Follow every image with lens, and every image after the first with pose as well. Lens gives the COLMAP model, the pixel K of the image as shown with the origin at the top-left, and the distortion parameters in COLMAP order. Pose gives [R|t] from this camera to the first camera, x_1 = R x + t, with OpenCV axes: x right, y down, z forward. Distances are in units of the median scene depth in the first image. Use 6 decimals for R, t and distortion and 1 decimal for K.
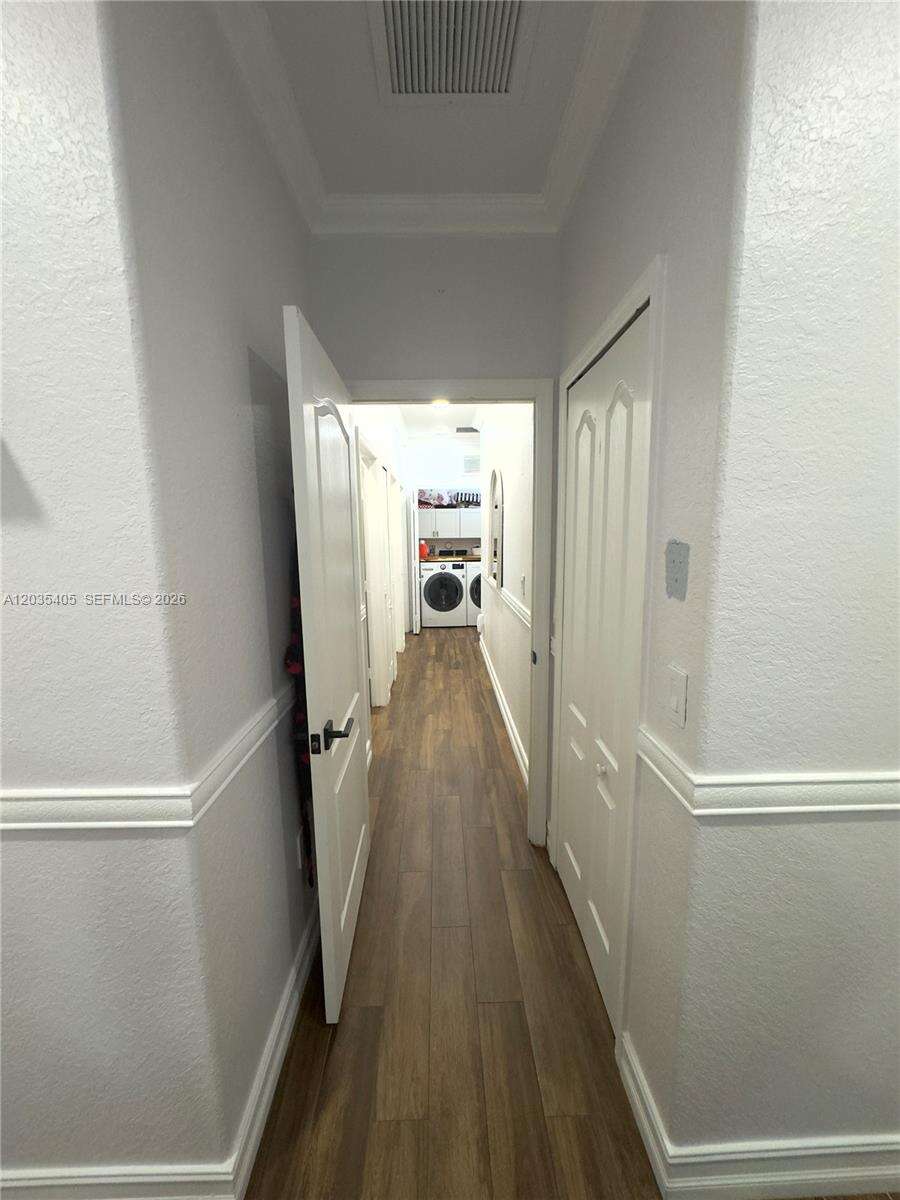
lens RADIAL K [[479.6, 0, 452.3], [0, 479.6, 600.5], [0, 0, 1]] dist [-0.006372, 0.001300]
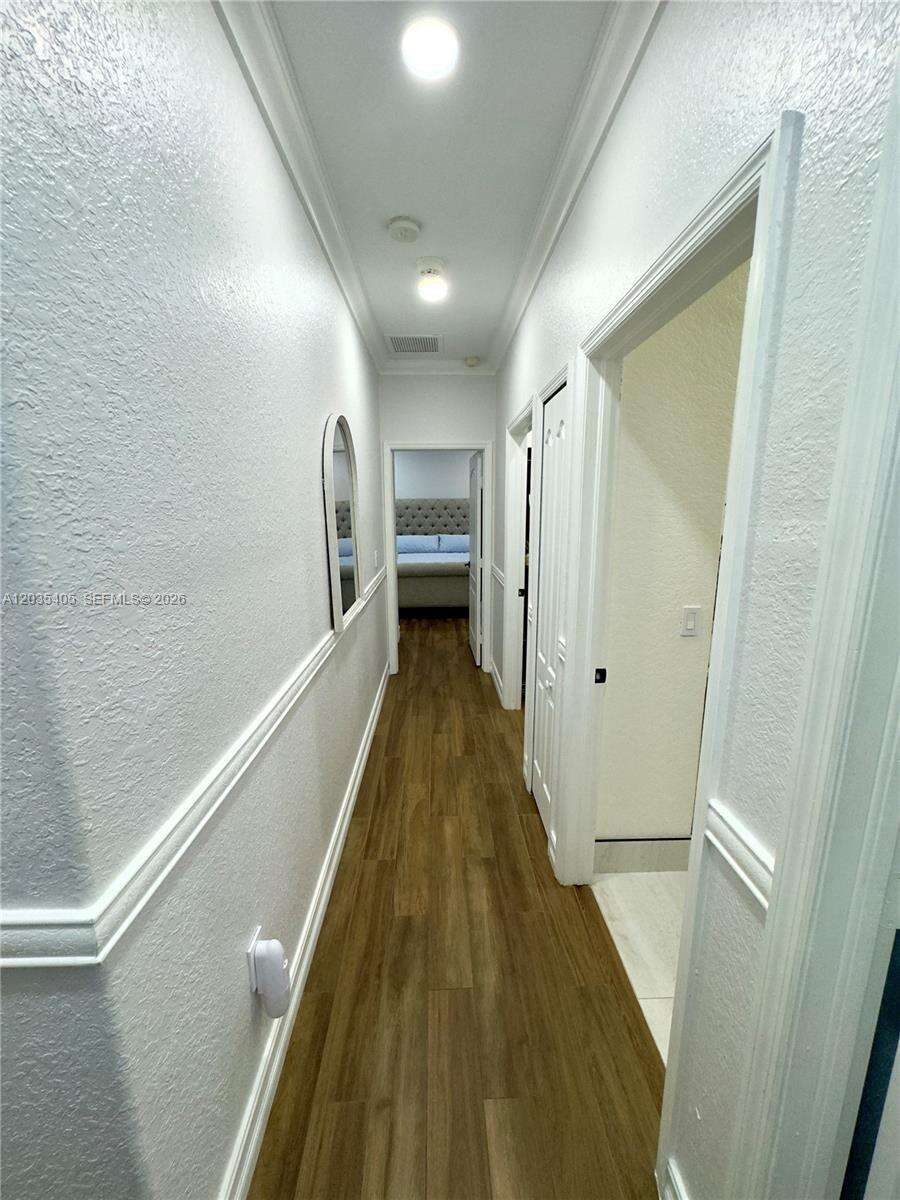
lens RADIAL K [[479.6, 0, 450.0], [0, 479.6, 601.9], [0, 0, 1]] dist [-0.006372, 0.001300]
pose [[-0.999227, 0.039001, 0.004837, -0.041377], [0.038208, 0.935263, 0.351885, -0.252319], [0.009200, 0.351798, -0.936031, 1.527903]]
